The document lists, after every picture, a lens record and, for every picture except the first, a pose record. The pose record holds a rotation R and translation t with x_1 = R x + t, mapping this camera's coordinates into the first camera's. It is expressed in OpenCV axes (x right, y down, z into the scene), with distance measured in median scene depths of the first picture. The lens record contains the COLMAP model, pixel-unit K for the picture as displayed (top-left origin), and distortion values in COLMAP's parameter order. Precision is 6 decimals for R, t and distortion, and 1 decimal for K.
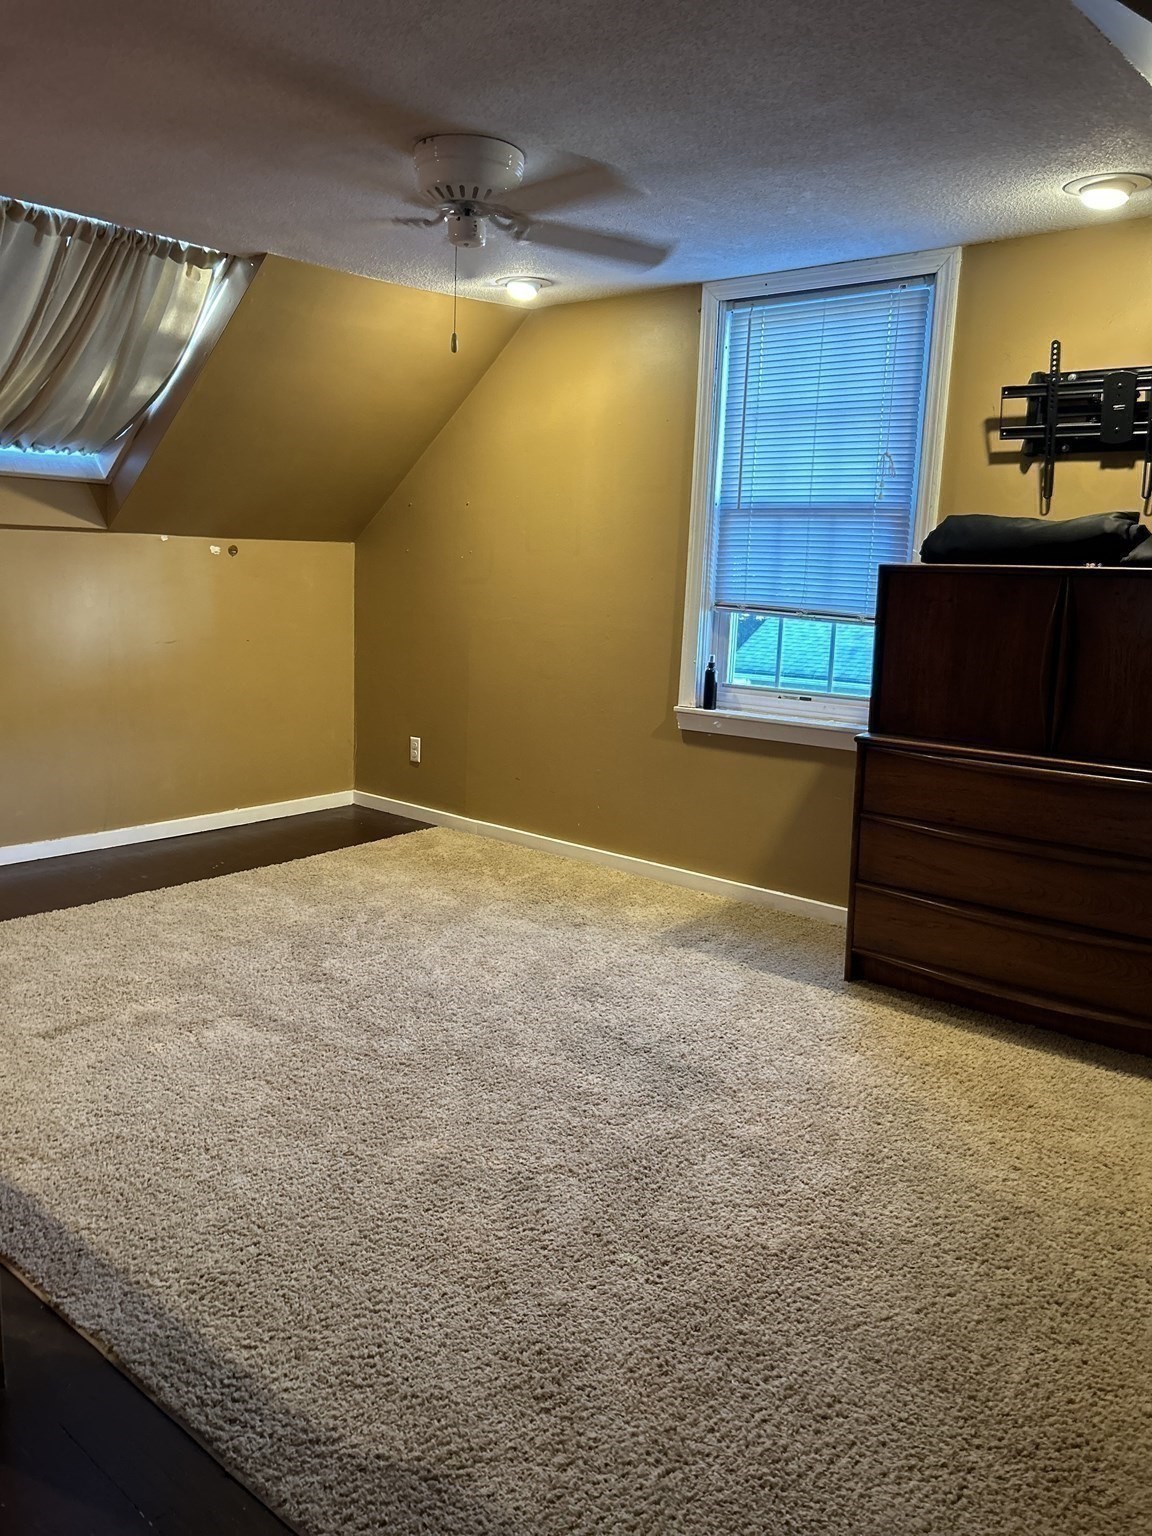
lens RADIAL K [[1159.8, 0, 568.6], [0, 1159.8, 766.3], [0, 0, 1]] dist [0.049472, -0.059362]
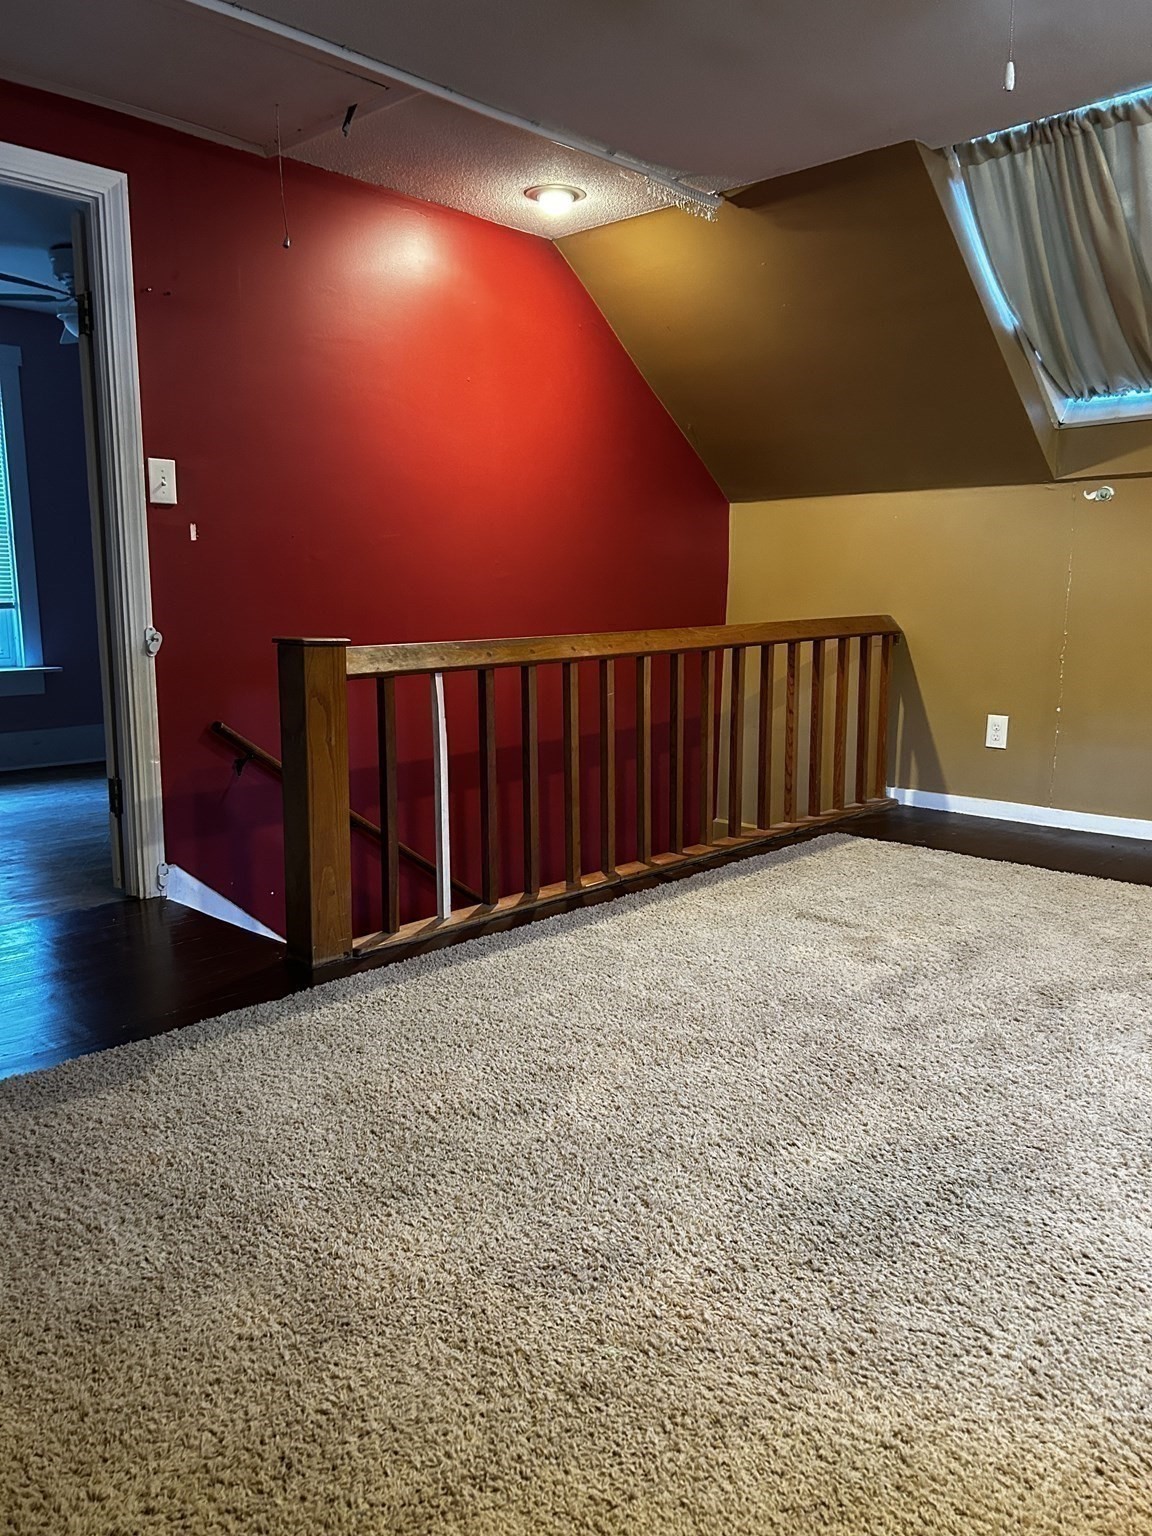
lens RADIAL K [[1159.8, 0, 587.1], [0, 1159.8, 761.8], [0, 0, 1]] dist [0.049472, -0.059362]
pose [[-0.038578, 0.113354, -0.992805, 0.531944], [-0.181968, 0.976135, 0.118522, -0.000755], [0.982547, 0.185231, -0.017031, 0.683928]]
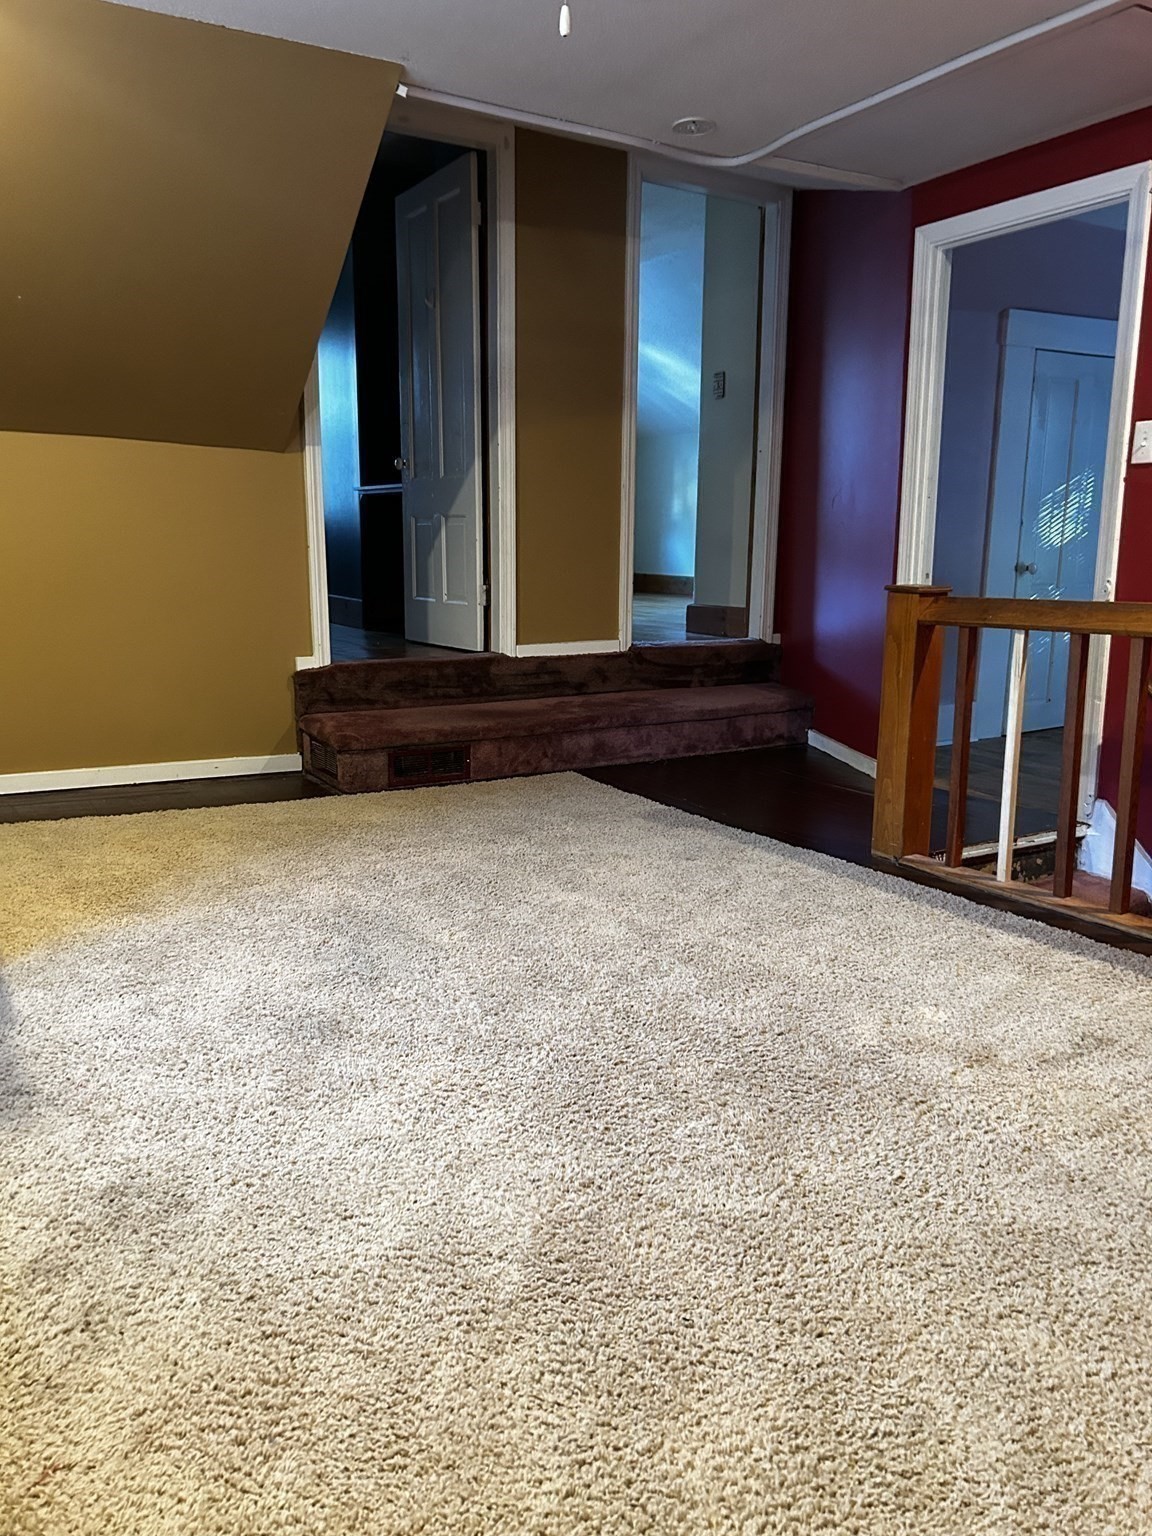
lens RADIAL K [[1159.8, 0, 573.8], [0, 1159.8, 770.8], [0, 0, 1]] dist [0.049472, -0.059362]
pose [[-0.950385, -0.089410, 0.297950, -0.286707], [0.027322, 0.930110, 0.366262, -0.166985], [-0.309874, 0.356231, -0.881520, 1.432088]]
